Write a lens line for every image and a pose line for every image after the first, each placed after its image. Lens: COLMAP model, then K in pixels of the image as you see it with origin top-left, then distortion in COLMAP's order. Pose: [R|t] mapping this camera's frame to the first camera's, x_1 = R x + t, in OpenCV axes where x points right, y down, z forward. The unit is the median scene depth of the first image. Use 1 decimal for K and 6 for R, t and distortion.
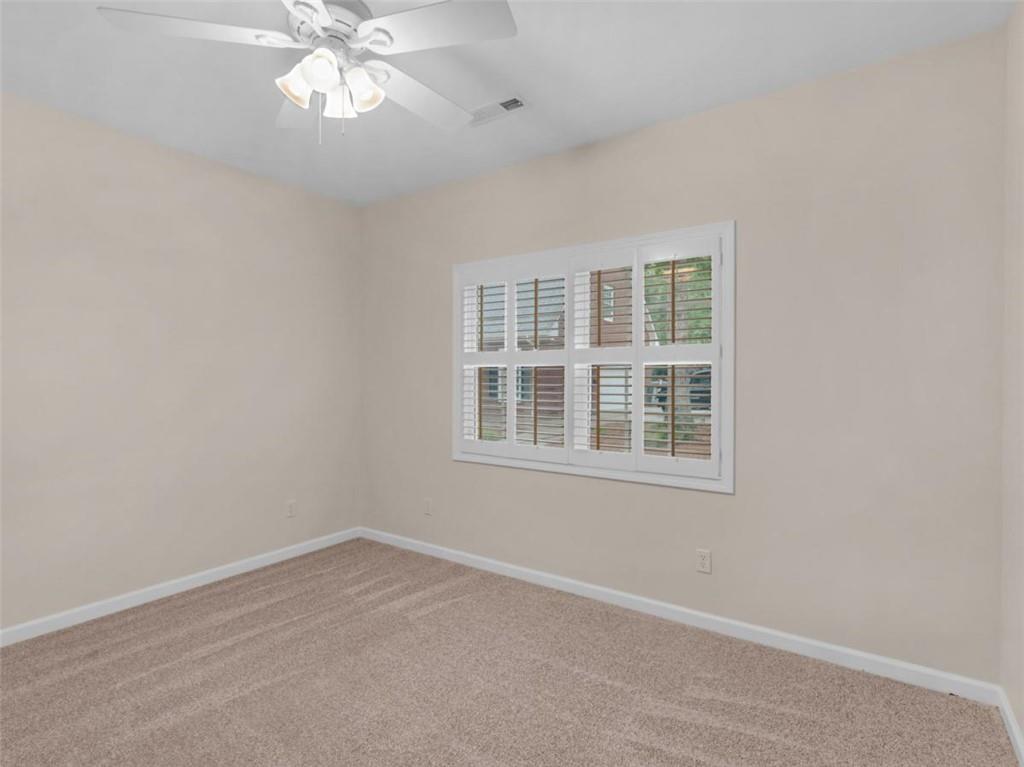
lens RADIAL K [[525.3, 0, 504.8], [0, 525.3, 382.9], [0, 0, 1]] dist [-0.001832, -0.001161]
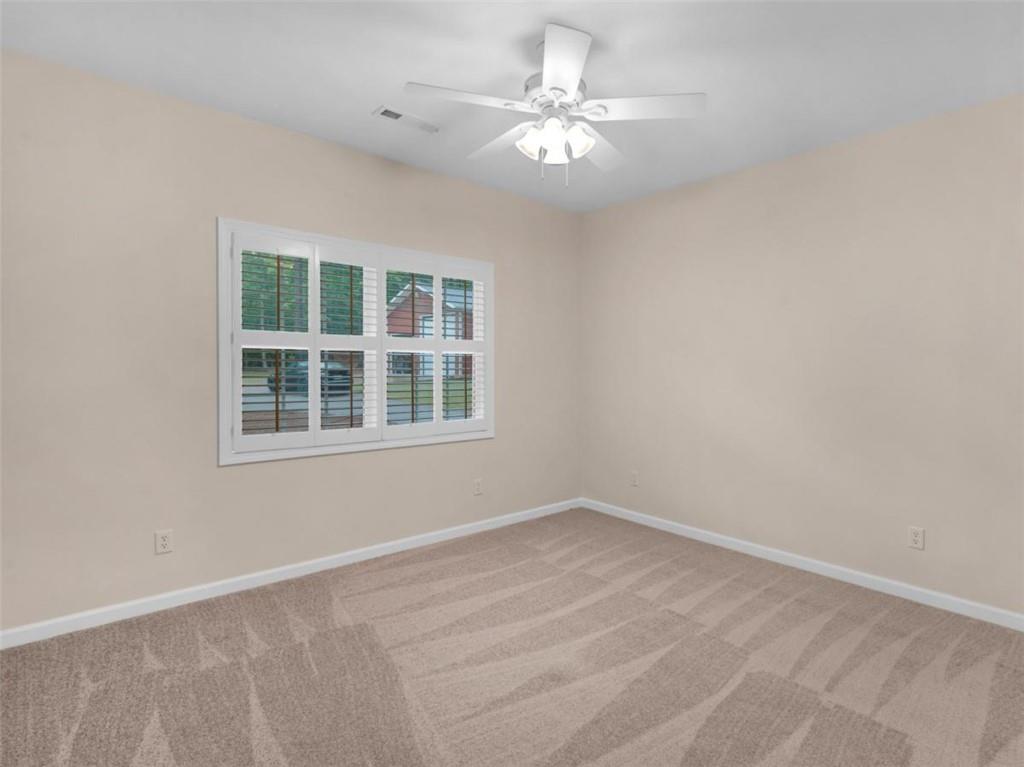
lens RADIAL K [[525.3, 0, 504.8], [0, 525.3, 382.9], [0, 0, 1]] dist [-0.001832, -0.001161]
pose [[0.246322, -0.013636, 0.969092, -0.909888], [0.009749, 0.999885, 0.011592, 0.024506], [-0.969139, 0.006592, 0.246427, 0.483146]]
